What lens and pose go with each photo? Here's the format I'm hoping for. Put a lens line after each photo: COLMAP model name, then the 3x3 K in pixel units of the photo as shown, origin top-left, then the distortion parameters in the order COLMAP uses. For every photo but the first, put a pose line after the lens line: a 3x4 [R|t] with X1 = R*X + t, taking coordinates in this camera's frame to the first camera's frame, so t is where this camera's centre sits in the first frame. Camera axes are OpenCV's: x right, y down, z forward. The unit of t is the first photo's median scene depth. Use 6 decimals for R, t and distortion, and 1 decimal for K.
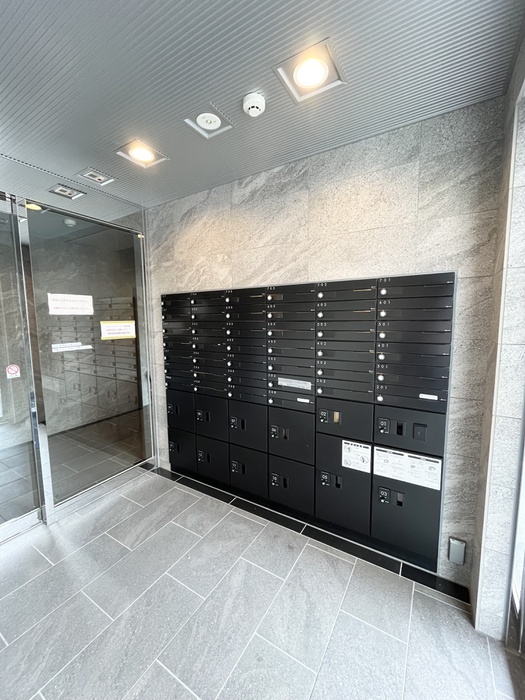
lens RADIAL K [[281.4, 0, 267.5], [0, 281.4, 352.8], [0, 0, 1]] dist [0.002049, -0.000184]
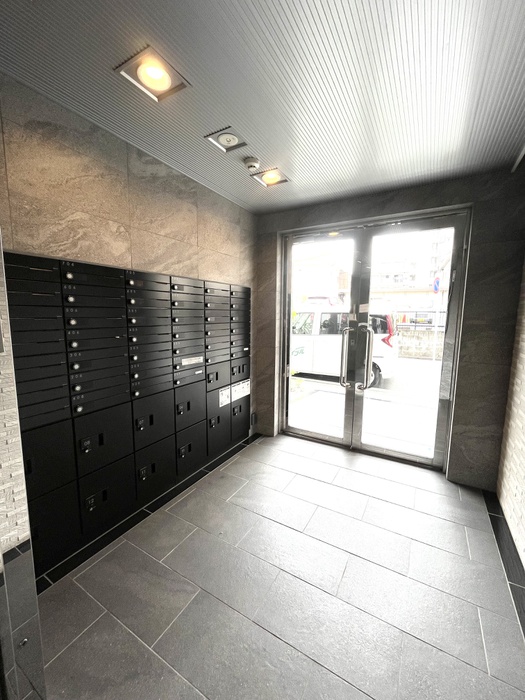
lens RADIAL K [[281.4, 0, 267.4], [0, 281.4, 348.1], [0, 0, 1]] dist [0.002049, -0.000184]
pose [[-0.011525, -0.122930, 0.992348, -1.115867], [0.096951, 0.987601, 0.123468, -0.064457], [-0.995222, 0.097632, 0.000536, 0.677824]]
